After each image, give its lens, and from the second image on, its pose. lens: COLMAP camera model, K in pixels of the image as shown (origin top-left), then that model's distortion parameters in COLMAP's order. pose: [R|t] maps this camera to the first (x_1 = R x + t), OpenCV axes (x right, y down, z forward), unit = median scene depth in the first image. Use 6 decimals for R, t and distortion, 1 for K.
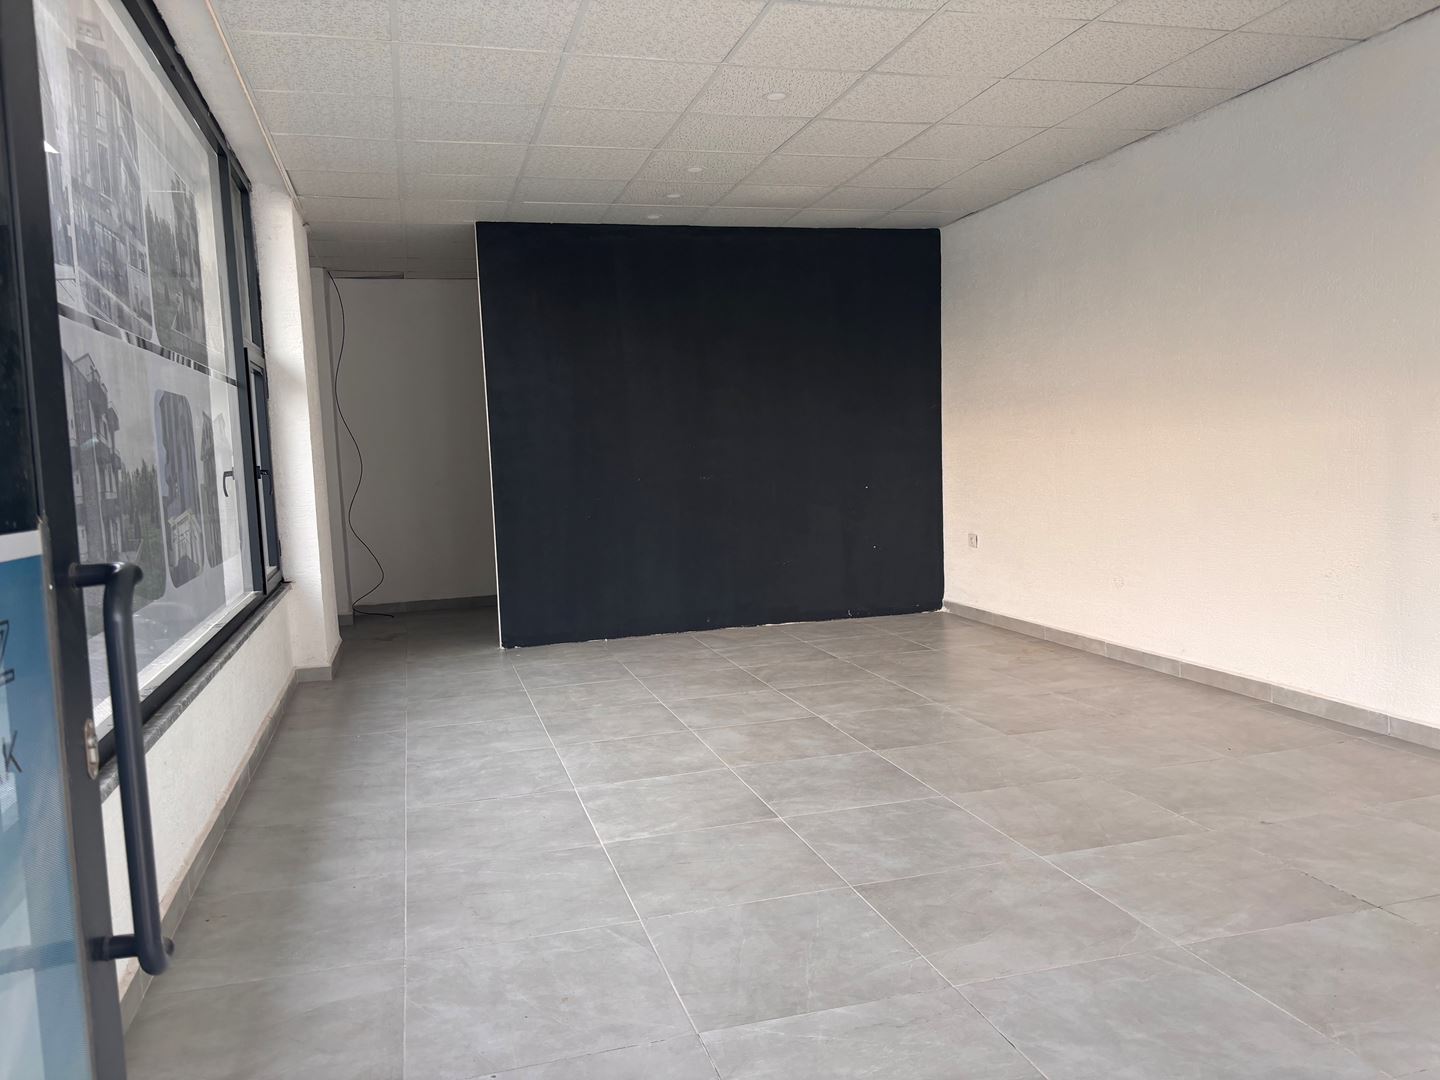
lens RADIAL K [[1094.1, 0, 720.0], [0, 1094.1, 540.0], [0, 0, 1]] dist [0.043391, -0.009954]
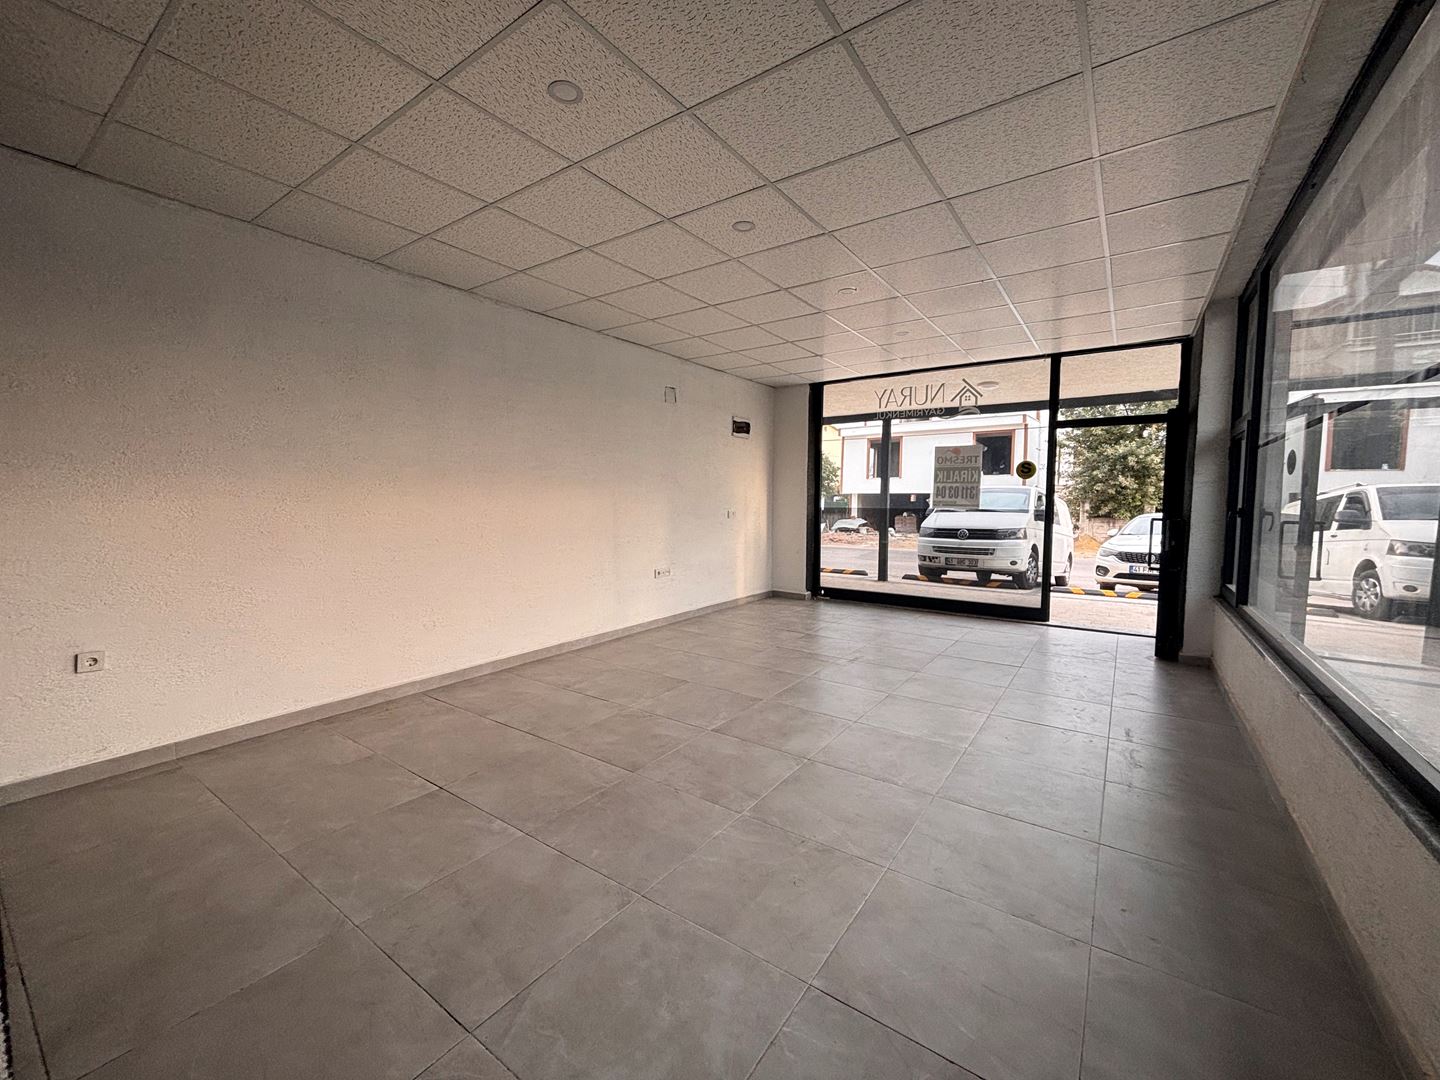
lens RADIAL K [[580.1, 0, 720.0], [0, 580.1, 540.0], [0, 0, 1]] dist [-0.001798, -0.000471]
pose [[-0.629941, -0.020516, 0.776372, -0.497473], [0.087233, 0.991456, 0.096980, -0.133203], [-0.771728, 0.128817, -0.622769, 1.641975]]
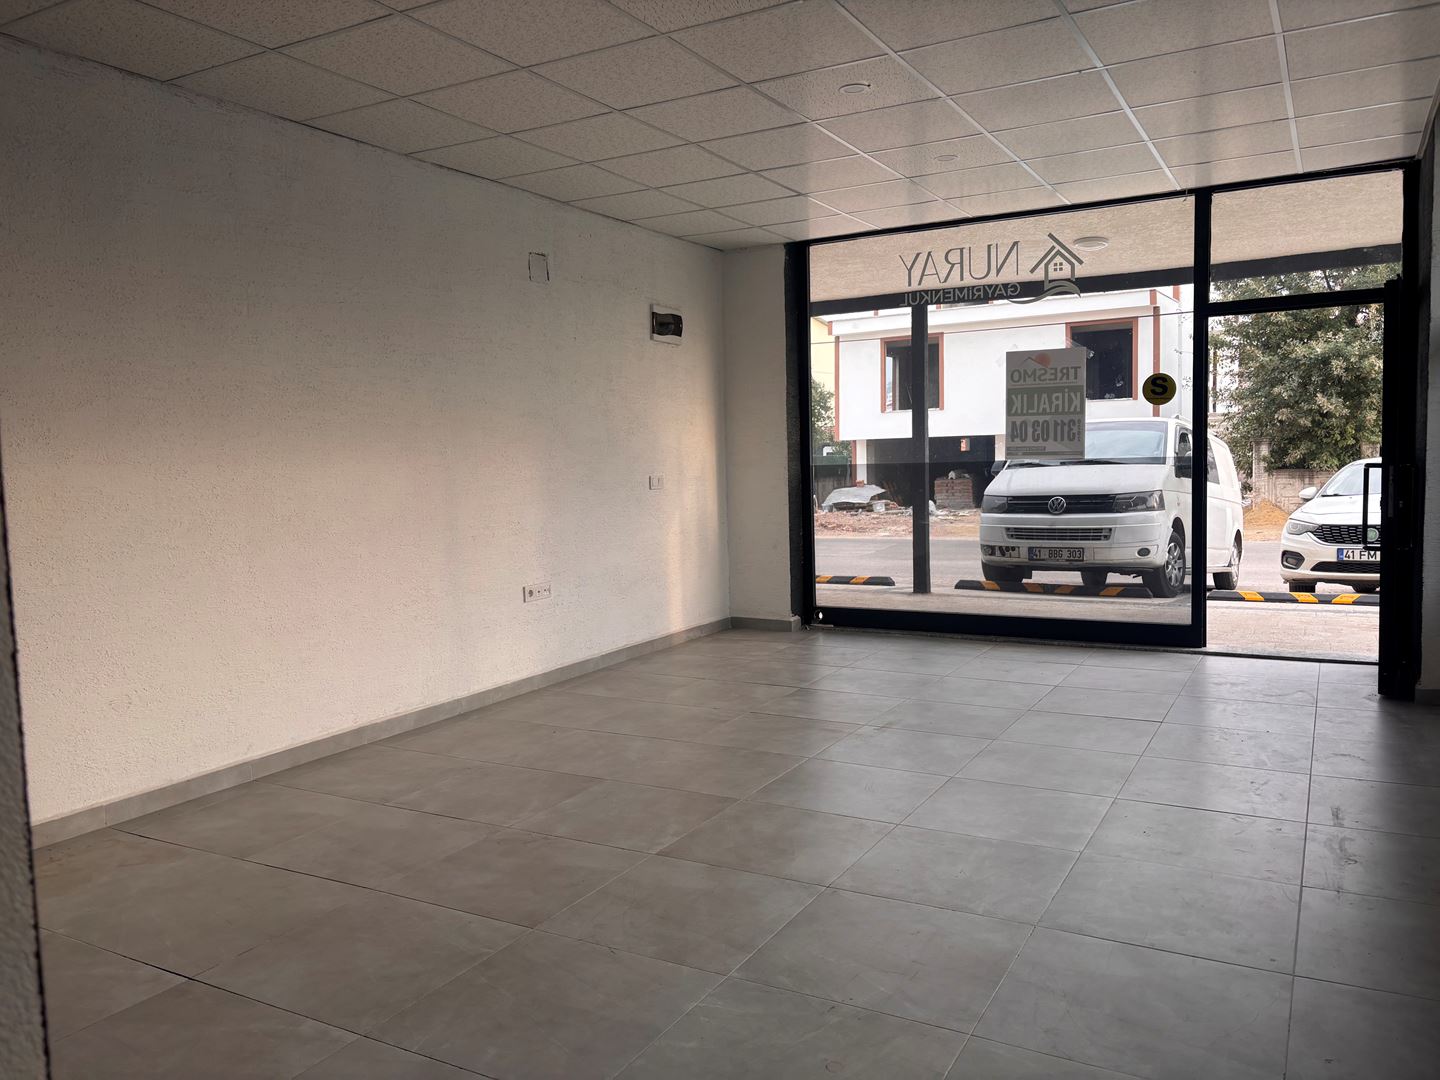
lens RADIAL K [[1098.2, 0, 720.0], [0, 1098.2, 540.0], [0, 0, 1]] dist [0.011299, 0.013289]
pose [[-0.706239, 0.001345, 0.707973, -0.530060], [0.114532, 0.987043, 0.112377, -0.135373], [-0.698648, 0.160451, -0.697242, 1.720336]]
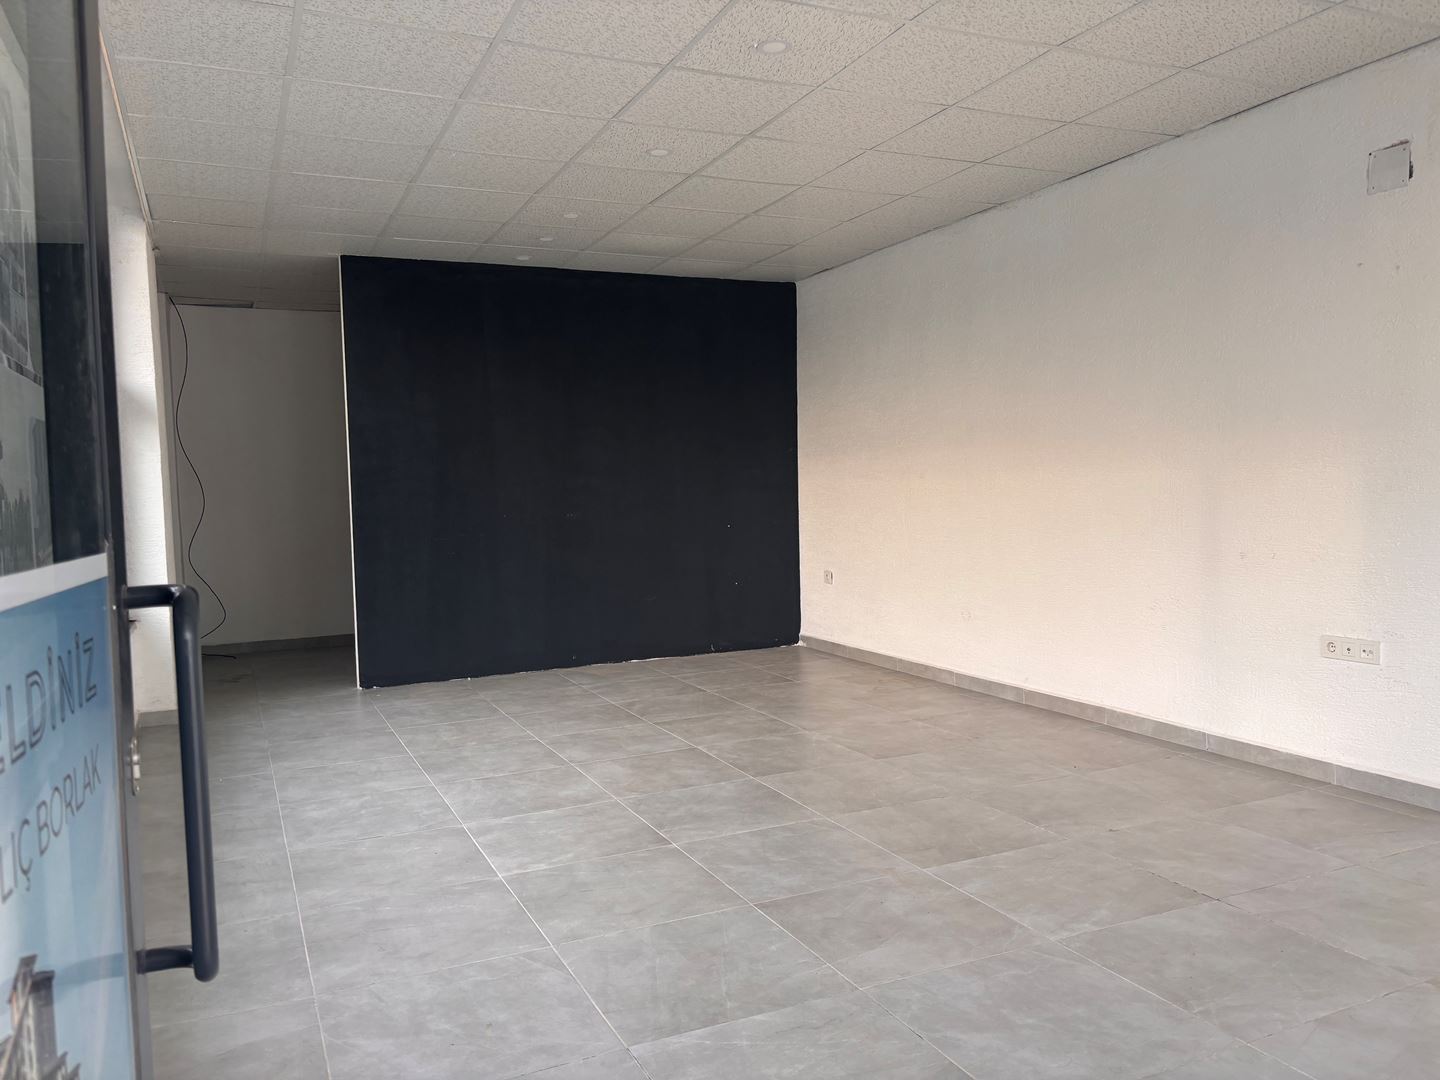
lens RADIAL K [[1094.1, 0, 720.0], [0, 1094.1, 540.0], [0, 0, 1]] dist [0.043391, -0.009954]
pose [[0.988226, 0.005781, 0.152894, -0.056503], [-0.000165, 0.999326, -0.036720, 0.004804], [-0.153004, 0.036262, 0.987560, -0.033577]]
